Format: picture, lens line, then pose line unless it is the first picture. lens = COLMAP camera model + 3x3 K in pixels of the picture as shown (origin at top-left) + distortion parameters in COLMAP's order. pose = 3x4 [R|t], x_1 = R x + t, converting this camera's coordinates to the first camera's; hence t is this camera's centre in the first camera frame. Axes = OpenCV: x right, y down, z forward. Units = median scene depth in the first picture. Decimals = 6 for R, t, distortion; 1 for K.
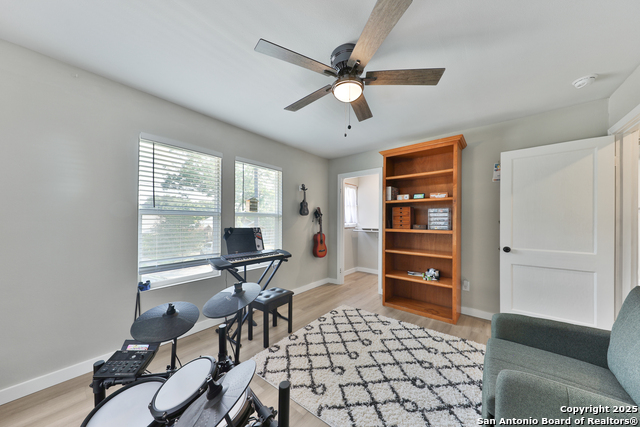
lens RADIAL K [[211.7, 0, 319.3], [0, 211.7, 217.2], [0, 0, 1]] dist [-0.000830, -0.000089]
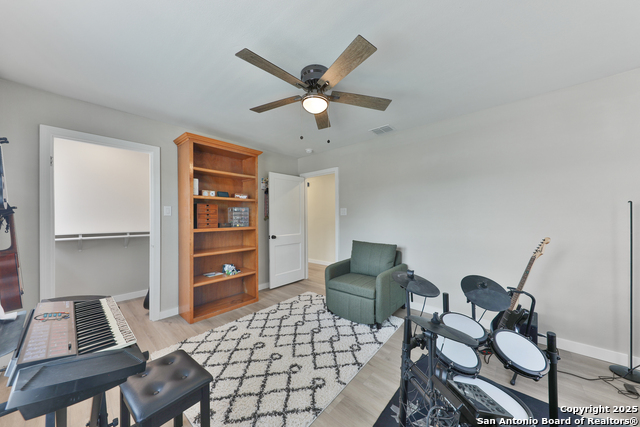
lens RADIAL K [[220.8, 0, 322.6], [0, 220.8, 217.0], [0, 0, 1]] dist [0.008372, -0.001448]
pose [[0.025920, -0.001643, 0.999663, -0.651341], [-0.007323, 0.999972, 0.001833, 0.002629], [-0.999637, -0.007368, 0.025908, 0.578490]]
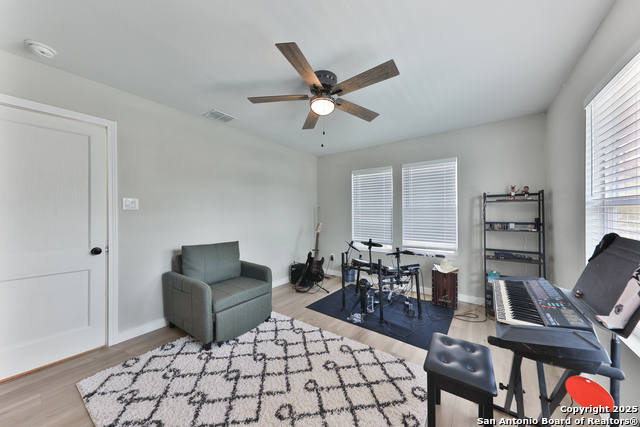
lens RADIAL K [[220.8, 0, 324.0], [0, 220.8, 212.6], [0, 0, 1]] dist [0.008372, -0.001448]
pose [[-0.997917, 0.003342, -0.064417, 0.124458], [0.004005, 0.999940, -0.010174, 0.013479], [0.064379, -0.010411, -0.997871, 1.390477]]
